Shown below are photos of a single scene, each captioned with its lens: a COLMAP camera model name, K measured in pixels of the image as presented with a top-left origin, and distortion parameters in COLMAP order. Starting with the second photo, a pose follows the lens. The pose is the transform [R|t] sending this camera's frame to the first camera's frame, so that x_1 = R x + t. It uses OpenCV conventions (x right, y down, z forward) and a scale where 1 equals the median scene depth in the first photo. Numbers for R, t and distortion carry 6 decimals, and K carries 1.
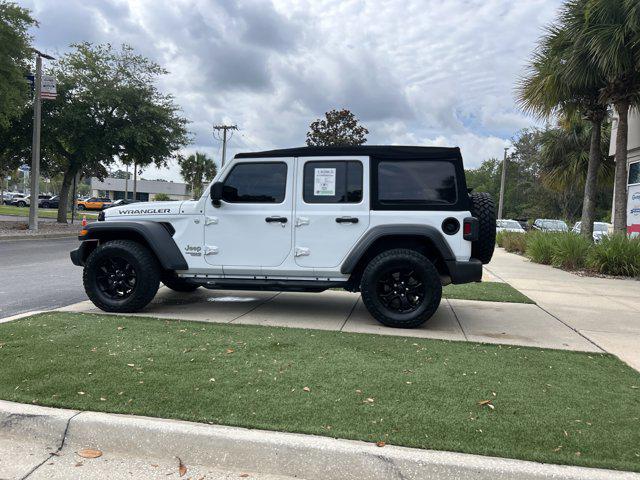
lens RADIAL K [[479.5, 0, 323.4], [0, 479.5, 240.4], [0, 0, 1]] dist [0.050263, -0.049009]
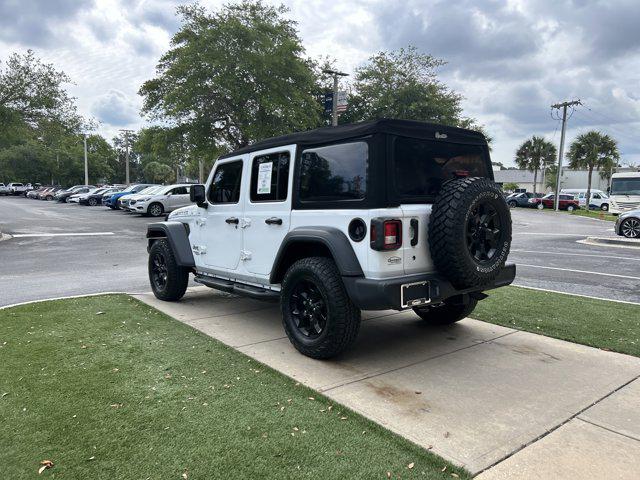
lens RADIAL K [[479.5, 0, 324.2], [0, 479.5, 238.1], [0, 0, 1]] dist [0.050263, -0.049009]
pose [[0.743583, 0.020542, -0.668328, 0.675428], [-0.009436, 0.999751, 0.020229, -0.029678], [0.668577, -0.008736, 0.743591, 0.404593]]
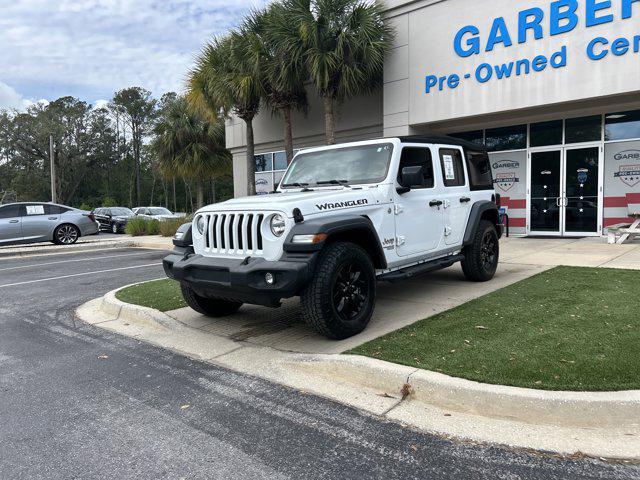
lens RADIAL K [[479.5, 0, 326.3], [0, 479.5, 240.8], [0, 0, 1]] dist [0.050263, -0.049009]
pose [[0.523726, -0.120718, 0.843290, -1.111680], [0.100075, 0.991773, 0.079822, -0.068839], [-0.845988, 0.042587, 0.531498, 0.640645]]
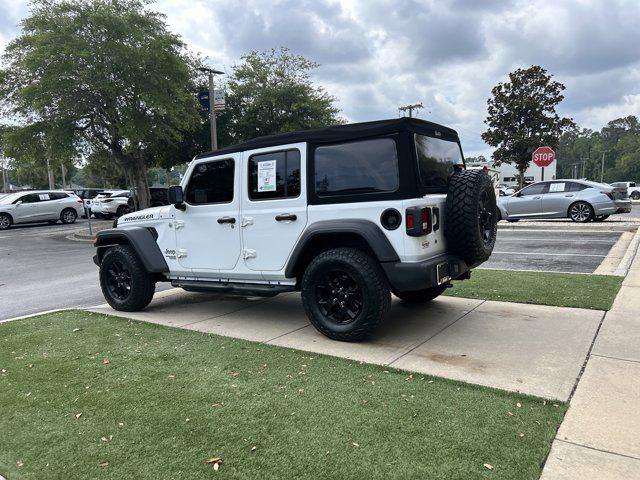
lens RADIAL K [[479.5, 0, 322.3], [0, 479.5, 248.7], [0, 0, 1]] dist [0.050263, -0.049009]
pose [[0.903460, -0.025171, -0.427933, 0.475995], [0.049796, 0.997679, 0.046445, -0.022079], [0.425771, -0.063270, 0.902616, 0.215359]]
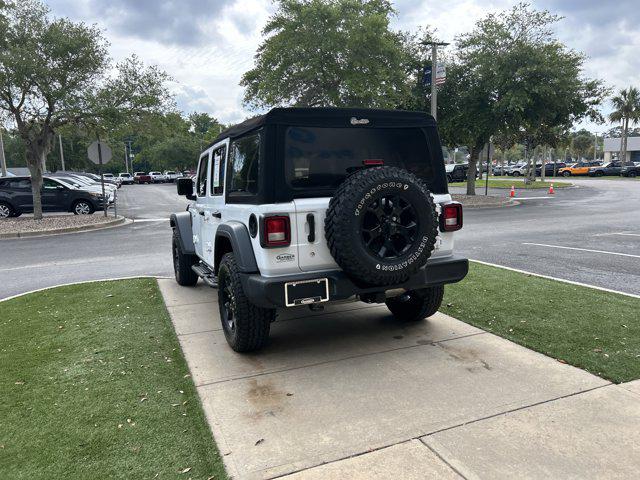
lens RADIAL K [[479.5, 0, 325.2], [0, 479.5, 243.6], [0, 0, 1]] dist [0.050263, -0.049009]
pose [[0.535806, 0.060151, -0.842196, 0.875782], [0.006316, 0.997146, 0.075236, -0.052992], [0.844318, -0.045631, 0.533896, 0.670514]]
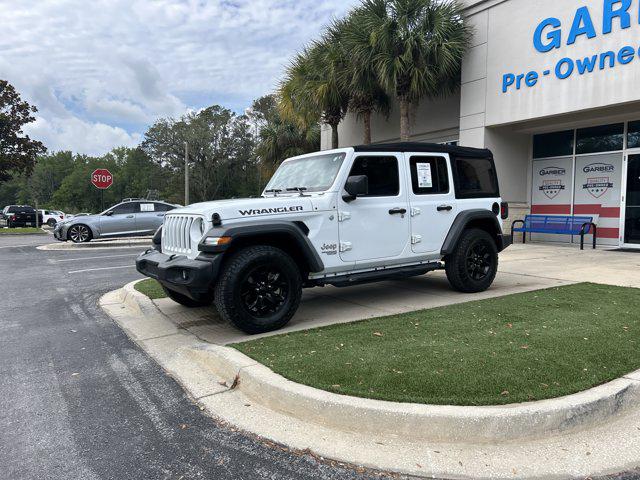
lens RADIAL K [[479.5, 0, 324.1], [0, 479.5, 241.6], [0, 0, 1]] dist [0.050263, -0.049009]
pose [[0.732993, -0.094062, 0.673701, -0.928989], [0.077084, 0.995500, 0.055124, -0.046903], [-0.675855, 0.011526, 0.736945, 0.327278]]
